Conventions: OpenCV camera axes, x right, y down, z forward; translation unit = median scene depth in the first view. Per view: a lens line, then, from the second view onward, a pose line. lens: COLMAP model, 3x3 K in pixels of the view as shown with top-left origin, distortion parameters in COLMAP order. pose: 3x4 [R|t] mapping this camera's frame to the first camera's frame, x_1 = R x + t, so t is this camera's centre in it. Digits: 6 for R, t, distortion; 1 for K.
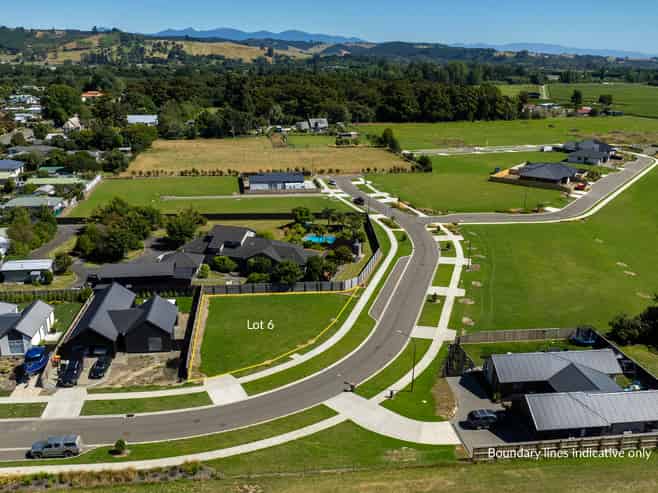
lens RADIAL K [[620.6, 0, 325.4], [0, 620.6, 246.2], [0, 0, 1]] dist [-0.012667, -0.021622]
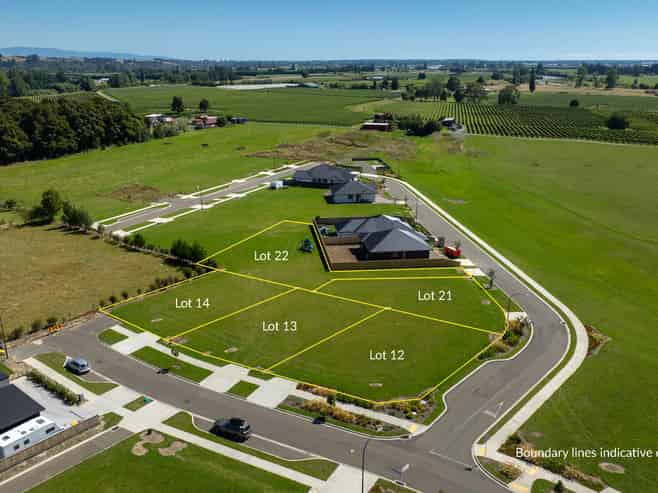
lens RADIAL K [[620.6, 0, 325.4], [0, 620.6, 246.2], [0, 0, 1]] dist [-0.012667, -0.021622]
pose [[0.747931, -0.205561, 0.631145, -0.056783], [0.208526, 0.975466, 0.070592, -0.089626], [-0.630171, 0.078812, 0.772446, 0.284805]]
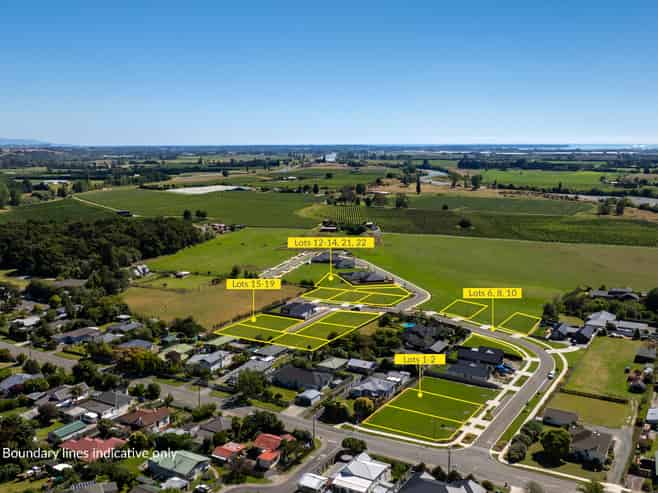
lens RADIAL K [[620.6, 0, 325.4], [0, 620.6, 246.2], [0, 0, 1]] dist [-0.012667, -0.021622]
pose [[0.631043, -0.135725, 0.763782, -0.629847], [0.241999, 0.969884, -0.027592, -0.101498], [-0.737035, 0.202246, 0.644884, -0.085187]]
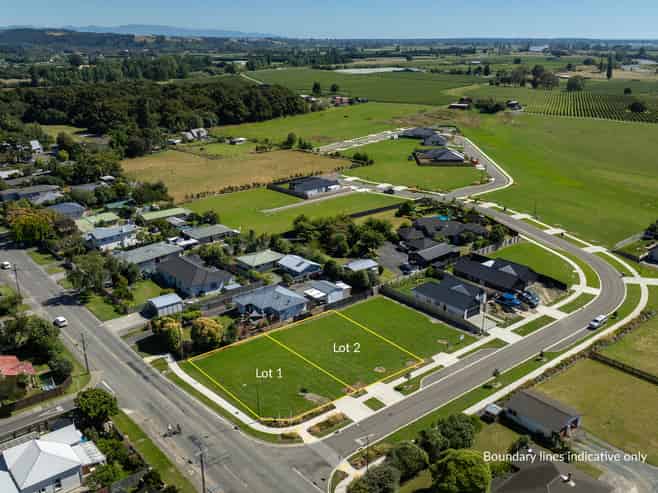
lens RADIAL K [[594.6, 0, 329.0], [0, 594.6, 246.5], [0, 0, 1]] dist [-0.009582, -0.028788]
pose [[0.843337, -0.190916, 0.502329, -0.337039], [0.172057, 0.981485, 0.084167, -0.038732], [-0.509097, 0.015448, 0.860571, -0.039891]]
